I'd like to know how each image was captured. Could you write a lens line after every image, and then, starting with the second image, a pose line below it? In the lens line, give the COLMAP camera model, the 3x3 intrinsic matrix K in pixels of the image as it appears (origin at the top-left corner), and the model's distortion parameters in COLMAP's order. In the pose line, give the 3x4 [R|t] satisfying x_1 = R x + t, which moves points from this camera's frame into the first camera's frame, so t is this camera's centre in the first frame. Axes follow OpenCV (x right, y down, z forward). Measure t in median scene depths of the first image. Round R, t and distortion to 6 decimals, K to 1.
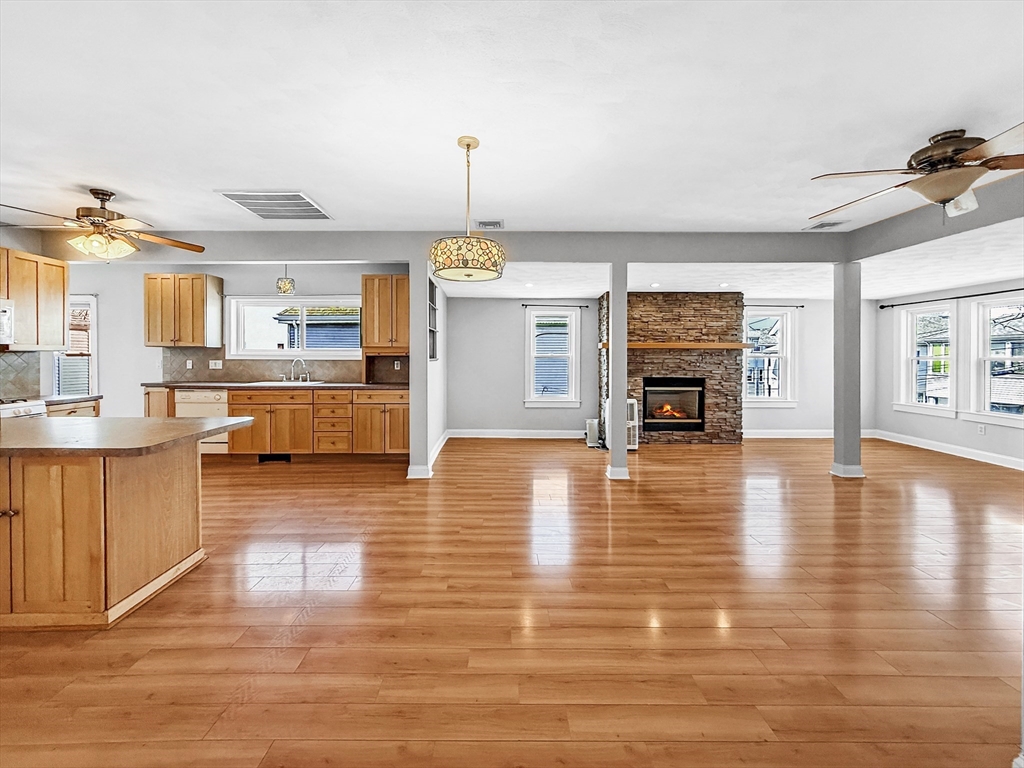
lens RADIAL K [[413.1, 0, 500.5], [0, 413.1, 357.5], [0, 0, 1]] dist [0.001278, 0.000010]
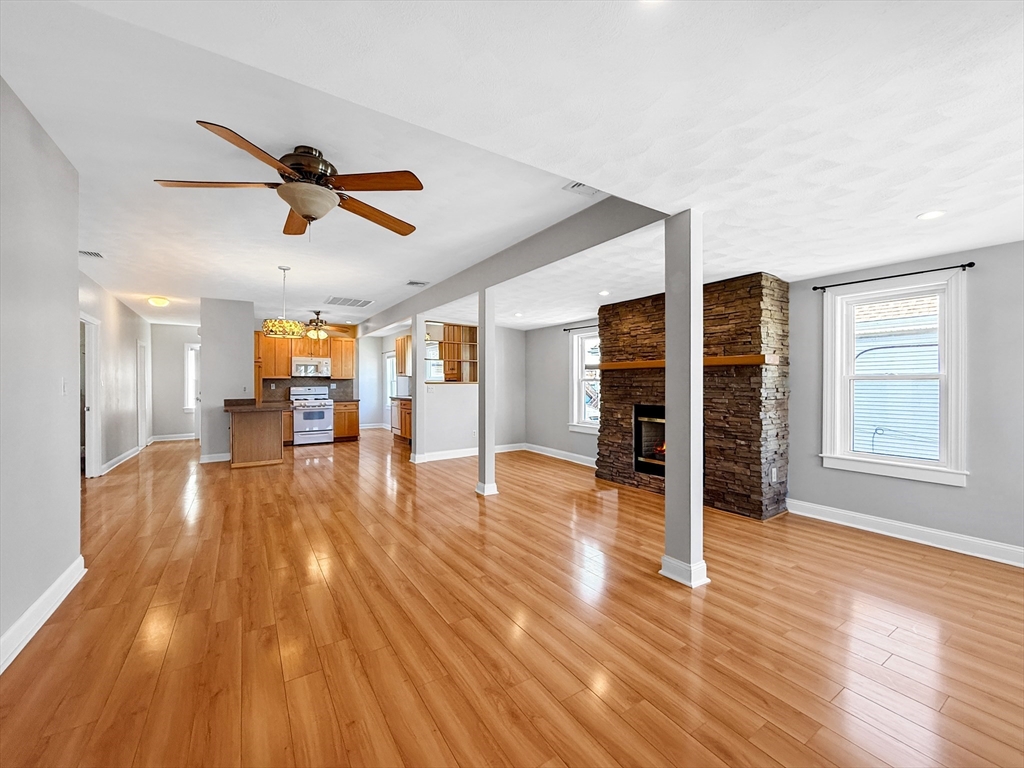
lens RADIAL K [[413.1, 0, 512.3], [0, 413.1, 385.5], [0, 0, 1]] dist [0.001278, 0.000010]
pose [[0.540682, 0.002515, -0.841223, 0.901410], [-0.001841, 0.999997, 0.001807, 0.009724], [0.841225, 0.000572, 0.540685, 0.360257]]
